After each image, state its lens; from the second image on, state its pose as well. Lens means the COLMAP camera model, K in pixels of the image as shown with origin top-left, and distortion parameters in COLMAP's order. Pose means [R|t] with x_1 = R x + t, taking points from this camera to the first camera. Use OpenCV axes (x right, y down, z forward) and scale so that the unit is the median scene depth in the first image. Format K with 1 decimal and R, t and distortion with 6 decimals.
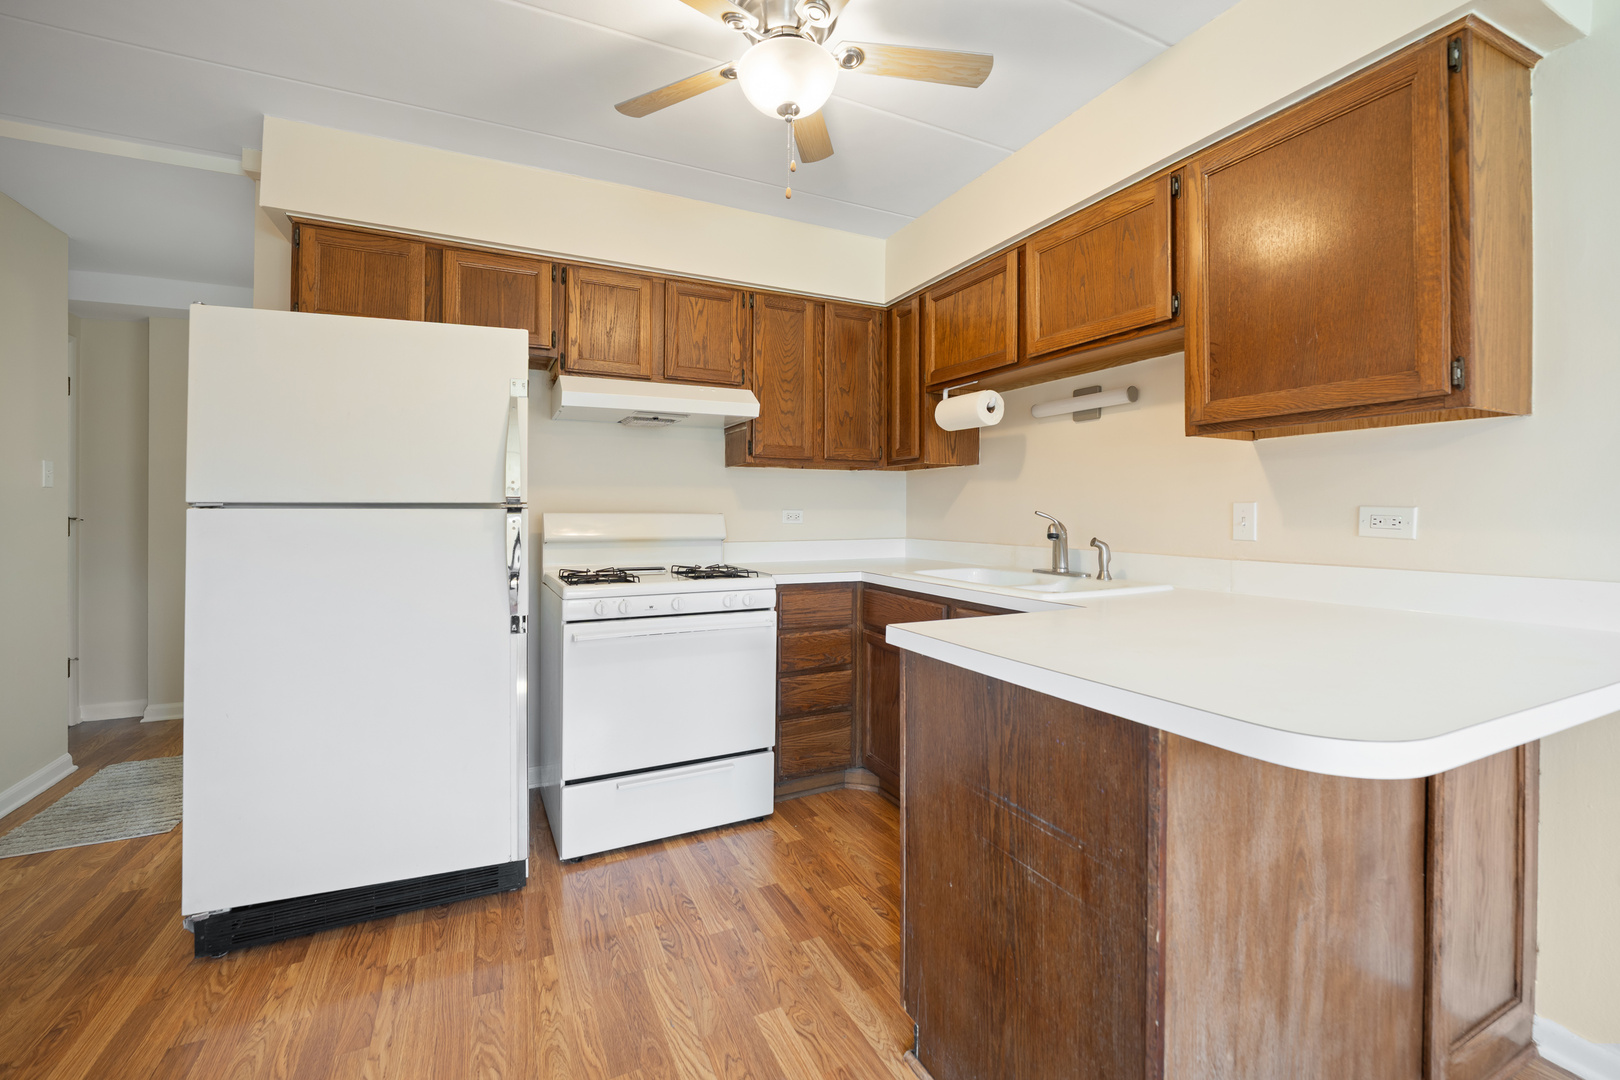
lens RADIAL K [[678.5, 0, 830.8], [0, 678.5, 514.8], [0, 0, 1]] dist [-0.017150, -0.000084]
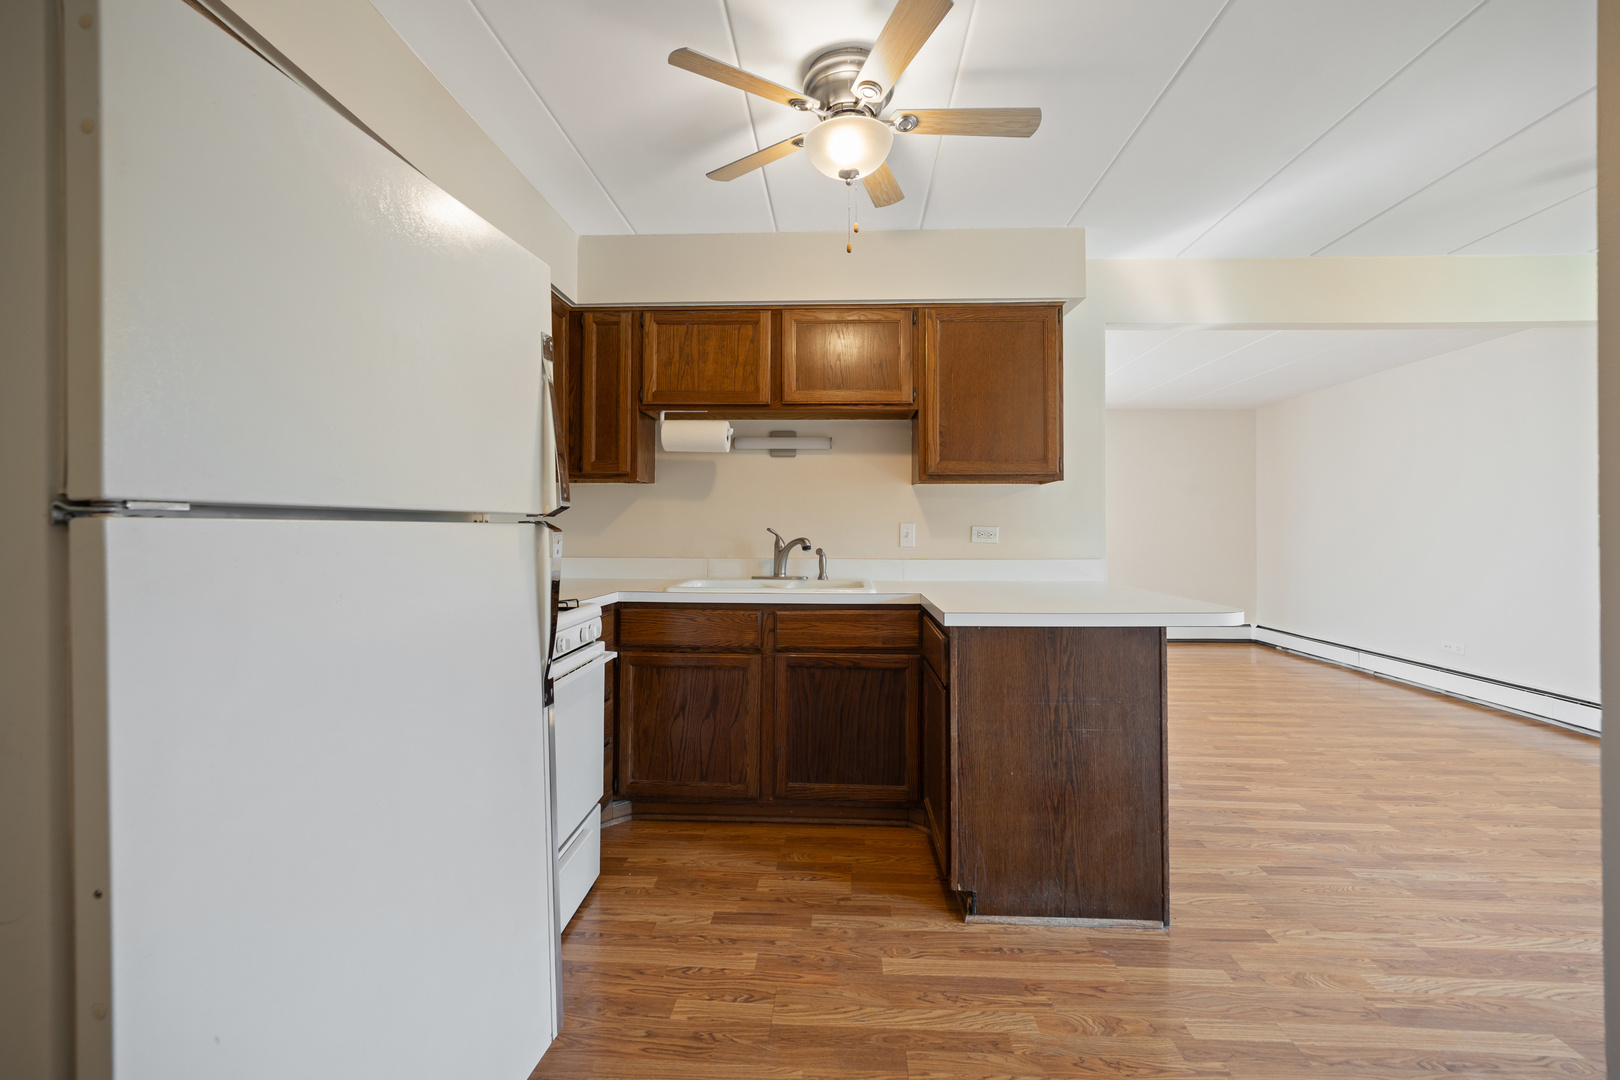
lens RADIAL K [[685.4, 0, 809.1], [0, 685.4, 525.4], [0, 0, 1]] dist [-0.011186, 0.000043]
pose [[0.488892, 0.006142, 0.872323, -1.030215], [0.001937, 0.999965, -0.008126, -0.001100], [-0.872342, 0.005662, 0.488863, 0.471453]]
